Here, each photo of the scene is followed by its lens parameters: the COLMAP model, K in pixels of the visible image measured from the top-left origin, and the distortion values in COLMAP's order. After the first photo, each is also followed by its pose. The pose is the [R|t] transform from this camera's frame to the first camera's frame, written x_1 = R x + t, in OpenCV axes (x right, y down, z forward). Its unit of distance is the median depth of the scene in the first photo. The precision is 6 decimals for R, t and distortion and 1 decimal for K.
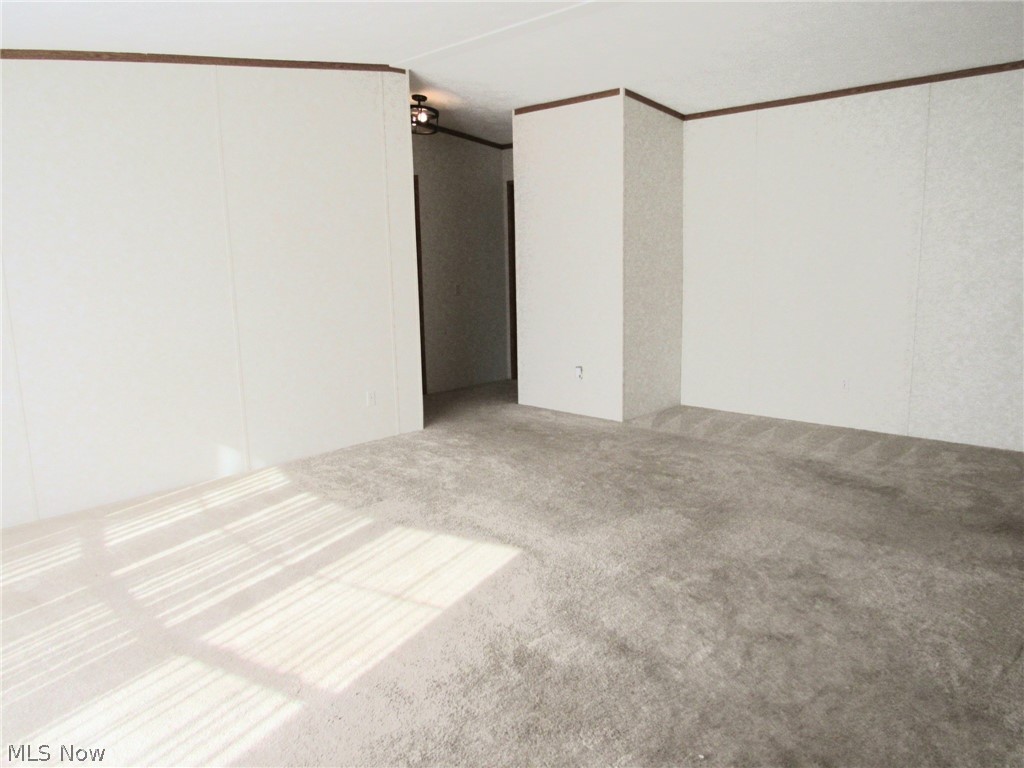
lens RADIAL K [[749.5, 0, 512.0], [0, 749.5, 384.0], [0, 0, 1]] dist [-0.005652, -0.001643]
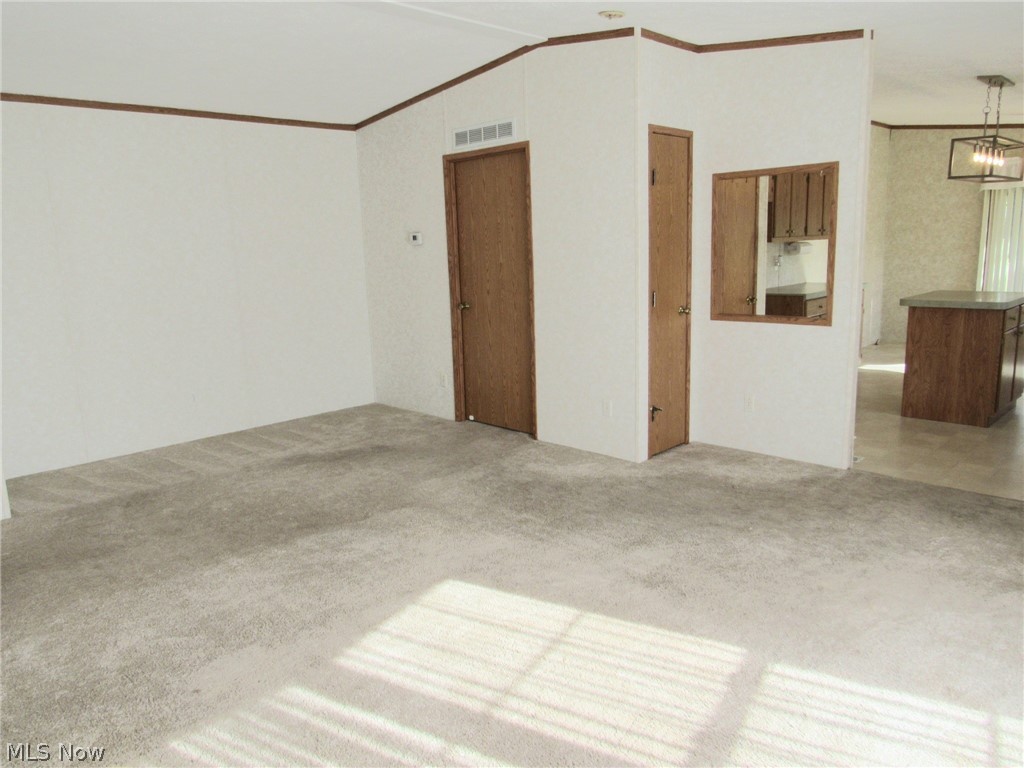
lens RADIAL K [[749.5, 0, 512.0], [0, 749.5, 384.0], [0, 0, 1]] dist [-0.005652, -0.001643]
pose [[0.012968, -0.170774, 0.985225, -0.936107], [0.207306, 0.964359, 0.164428, -0.161507], [-0.978190, 0.202111, 0.047908, 0.902059]]
